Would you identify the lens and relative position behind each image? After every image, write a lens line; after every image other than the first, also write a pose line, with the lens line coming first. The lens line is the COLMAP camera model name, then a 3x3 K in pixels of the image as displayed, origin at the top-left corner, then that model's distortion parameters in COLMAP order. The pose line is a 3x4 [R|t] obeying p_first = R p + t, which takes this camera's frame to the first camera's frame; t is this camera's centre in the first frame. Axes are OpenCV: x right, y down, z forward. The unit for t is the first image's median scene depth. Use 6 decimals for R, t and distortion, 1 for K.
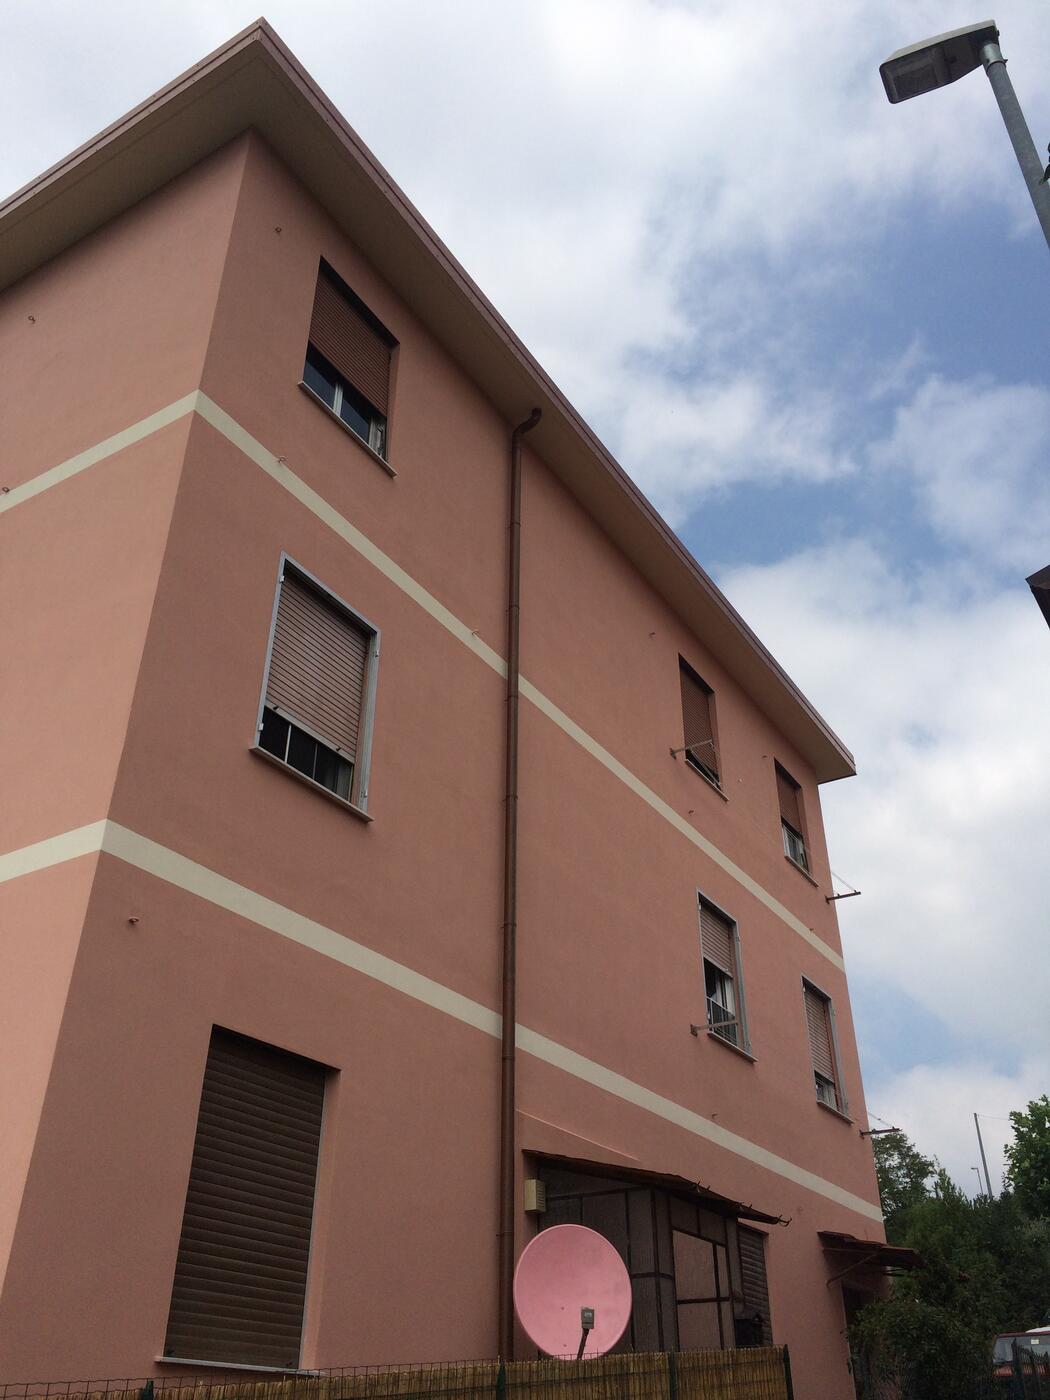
lens RADIAL K [[1190.7, 0, 529.2], [0, 1190.7, 702.9], [0, 0, 1]] dist [0.090179, -0.114281]
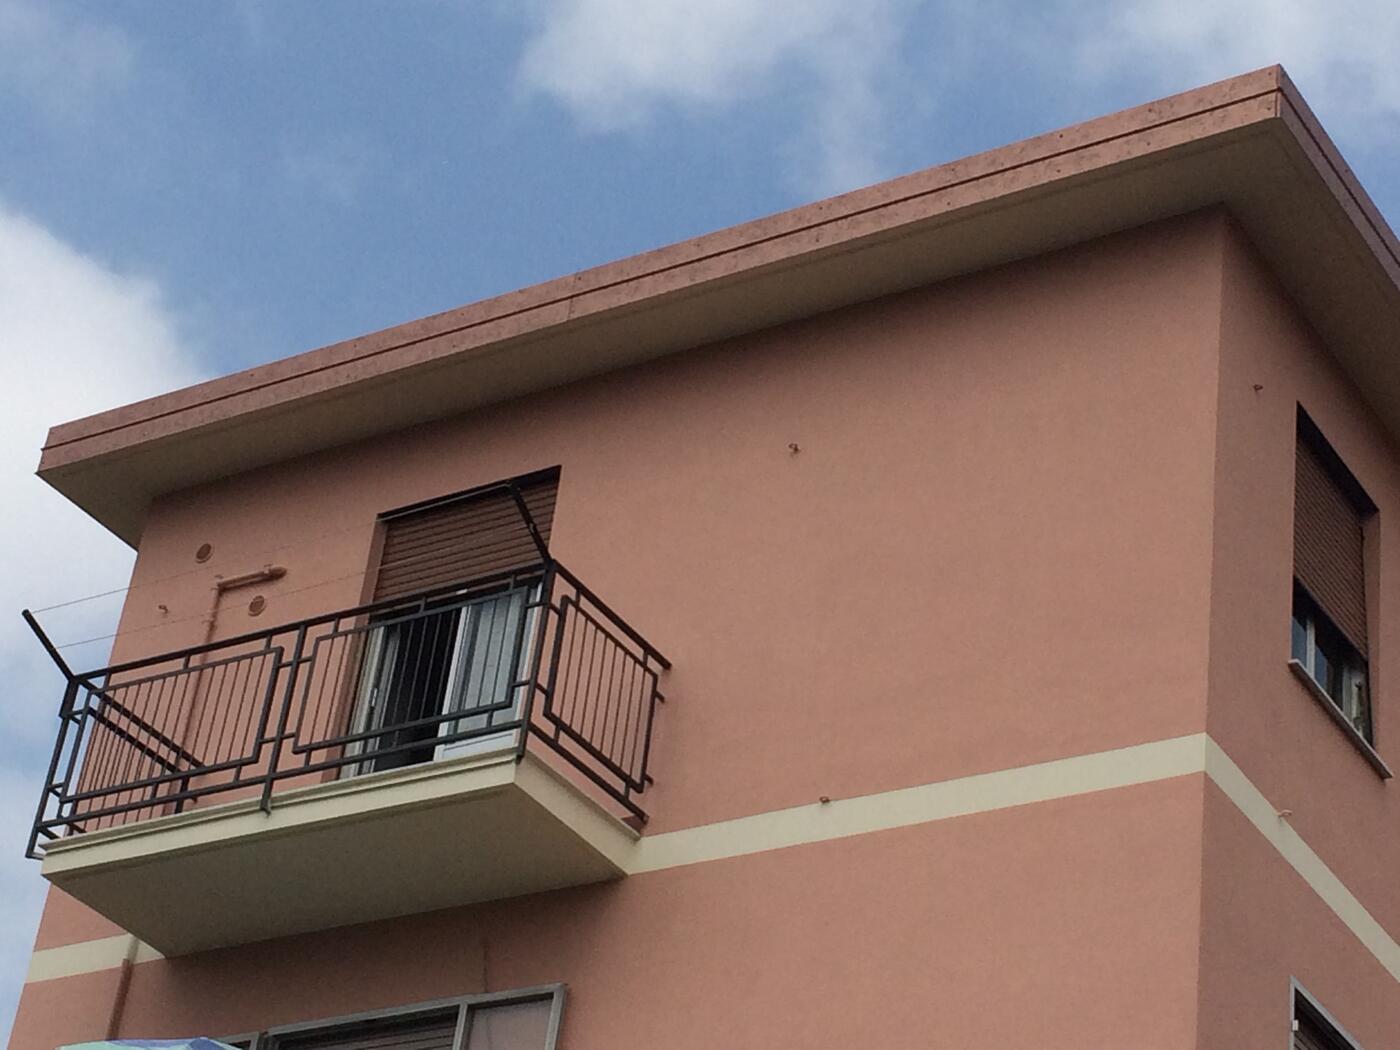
lens RADIAL K [[3148.5, 0, 700.1], [0, 3148.5, 465.5], [0, 0, 1]] dist [0.021588, 0.359206]
pose [[0.993181, 0.097865, -0.063355, -0.355376], [-0.099149, 0.994920, -0.017439, -0.272407], [0.061327, 0.023602, 0.997839, -0.578788]]
